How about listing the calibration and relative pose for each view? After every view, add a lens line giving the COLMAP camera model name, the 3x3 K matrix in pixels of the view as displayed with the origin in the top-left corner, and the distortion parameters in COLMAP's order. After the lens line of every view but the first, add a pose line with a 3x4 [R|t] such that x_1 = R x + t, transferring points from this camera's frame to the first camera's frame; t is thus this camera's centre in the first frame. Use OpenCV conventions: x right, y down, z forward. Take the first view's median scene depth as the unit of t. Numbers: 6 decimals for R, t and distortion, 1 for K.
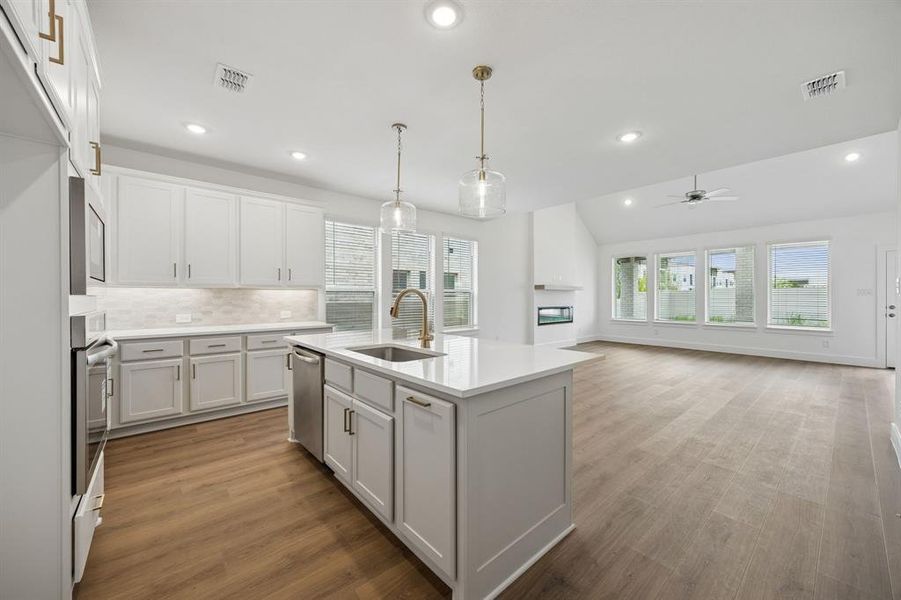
lens RADIAL K [[343.2, 0, 449.0], [0, 343.2, 298.1], [0, 0, 1]] dist [0.000417, -0.000108]
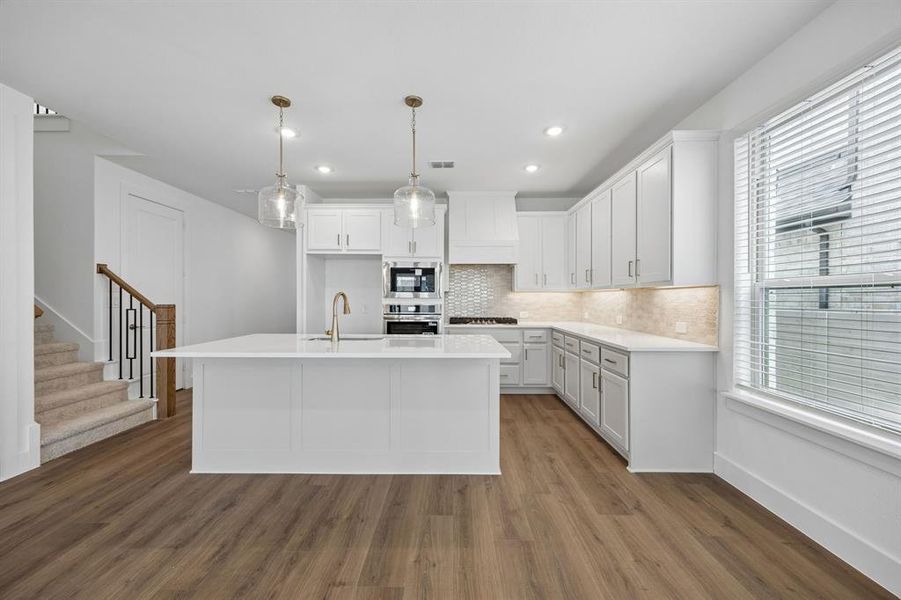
lens RADIAL K [[343.2, 0, 449.0], [0, 343.2, 298.1], [0, 0, 1]] dist [0.000417, -0.000108]
pose [[-0.656499, -0.000494, -0.754326, 0.295935], [-0.004158, 0.999987, 0.002964, -0.006884], [0.754315, 0.005082, -0.656493, 1.111461]]
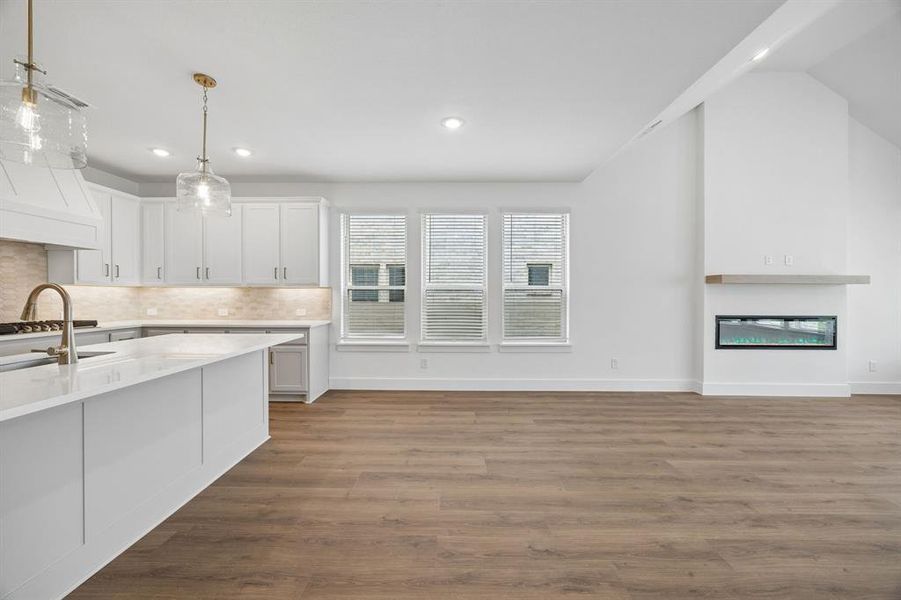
lens RADIAL K [[343.2, 0, 449.0], [0, 343.2, 298.1], [0, 0, 1]] dist [0.000417, -0.000108]
pose [[0.751096, 0.008262, -0.660141, 0.539451], [-0.005986, 0.999966, 0.005704, -0.003545], [0.660166, -0.000333, 0.751120, 0.530693]]
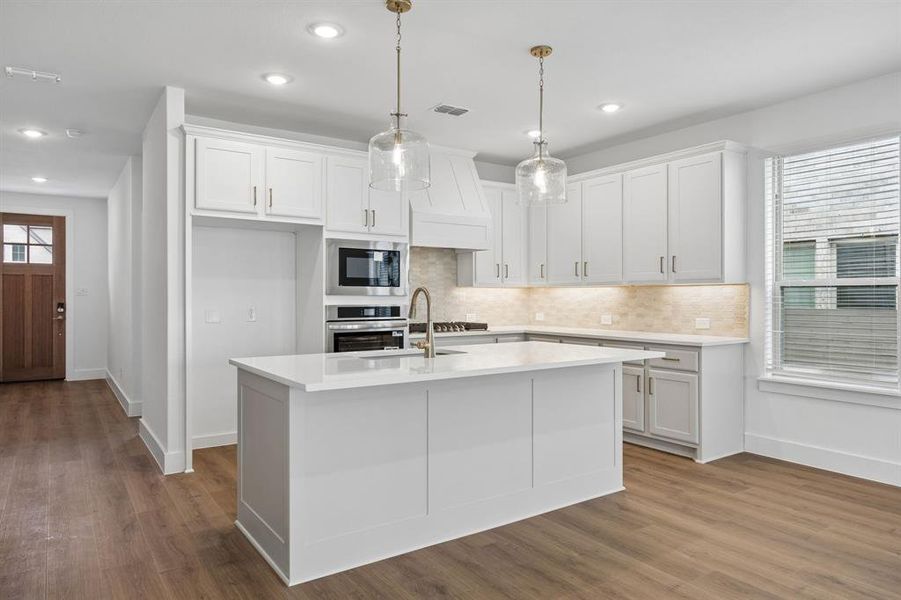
lens RADIAL K [[578.6, 0, 445.8], [0, 578.6, 298.1], [0, 0, 1]] dist [-0.007627, -0.001338]
pose [[-0.108325, 0.003425, -0.994110, 0.695746], [-0.003205, 0.999988, 0.003794, -0.003398], [0.994110, 0.003597, -0.108313, 0.638948]]
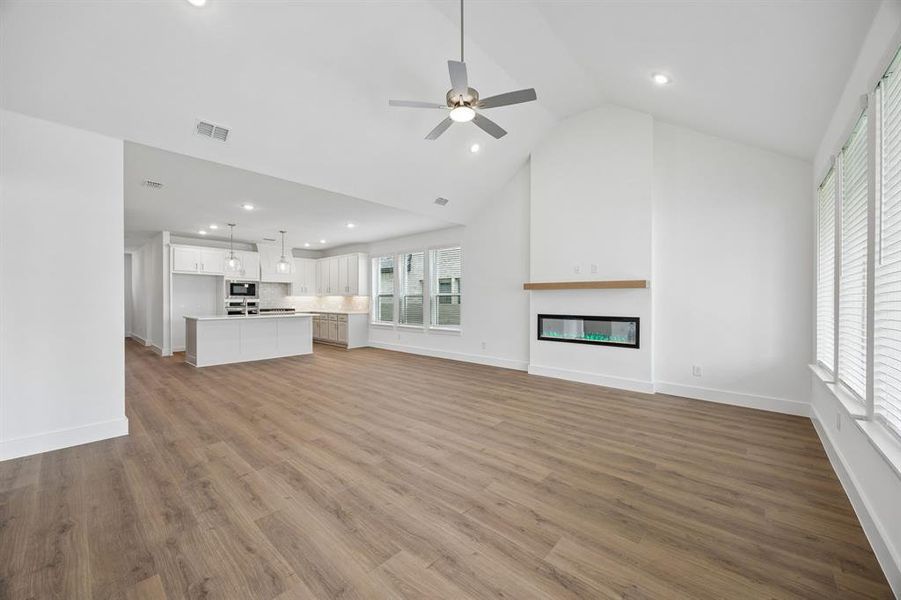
lens RADIAL K [[340.8, 0, 448.4], [0, 340.8, 302.0], [0, 0, 1]] dist [-0.001164, -0.000076]
pose [[0.135429, 0.008548, -0.990750, 1.698676], [-0.005590, 0.999953, 0.007863, -0.006920], [0.990771, 0.004473, 0.135470, 1.273744]]
